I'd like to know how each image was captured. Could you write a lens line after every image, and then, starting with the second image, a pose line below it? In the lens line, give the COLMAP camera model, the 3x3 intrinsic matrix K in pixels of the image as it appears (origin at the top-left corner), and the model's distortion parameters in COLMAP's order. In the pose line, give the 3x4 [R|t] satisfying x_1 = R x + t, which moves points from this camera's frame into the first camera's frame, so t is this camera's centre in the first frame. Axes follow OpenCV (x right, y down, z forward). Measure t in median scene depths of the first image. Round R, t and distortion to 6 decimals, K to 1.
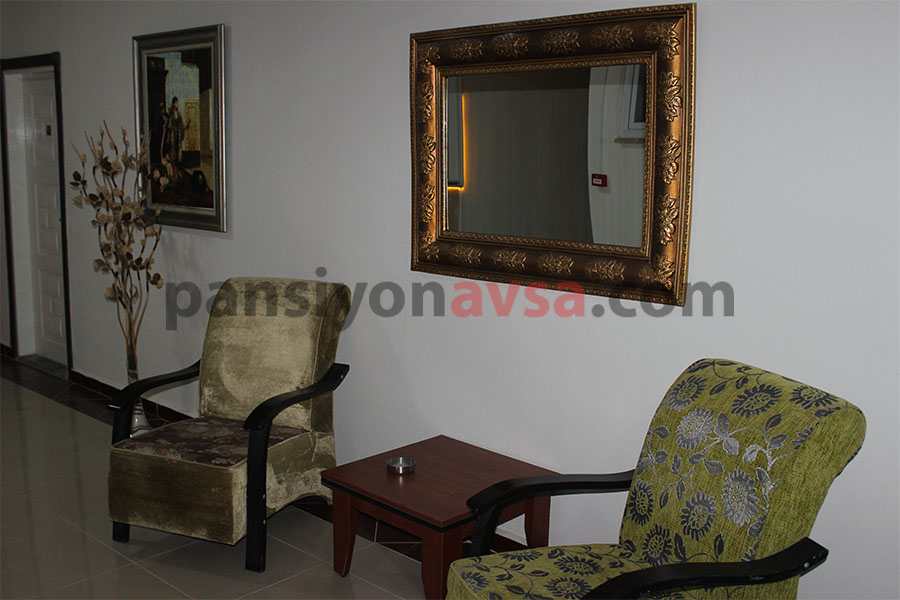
lens RADIAL K [[946.2, 0, 450.0], [0, 946.2, 300.0], [0, 0, 1]] dist [-0.120777, 0.010207]
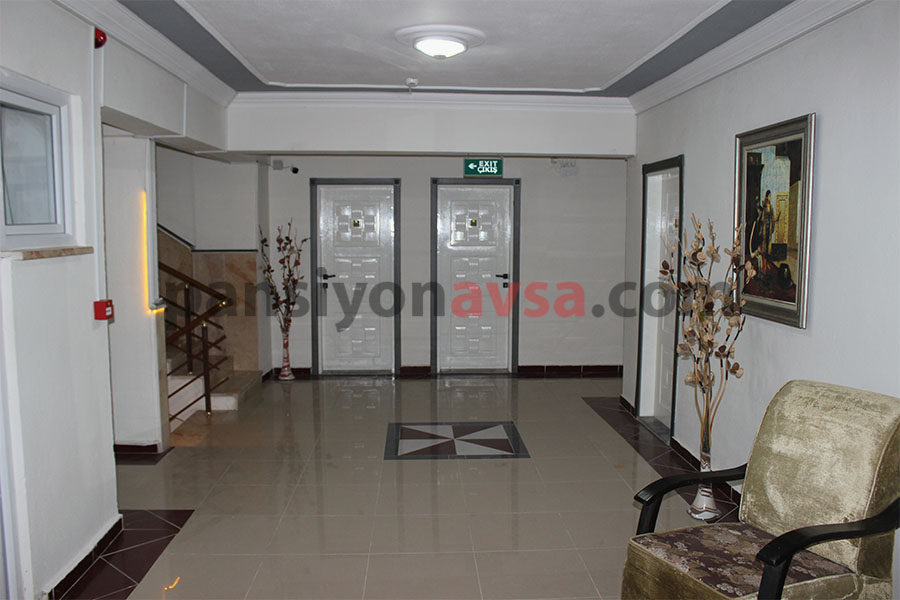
lens RADIAL K [[750.9, 0, 450.0], [0, 750.9, 300.0], [0, 0, 1]] dist [-0.181364, 0.146009]
pose [[0.695088, 0.052037, -0.717039, 0.036614], [-0.109296, 0.993433, -0.033855, -0.036066], [0.710568, 0.101902, 0.696210, 0.222378]]
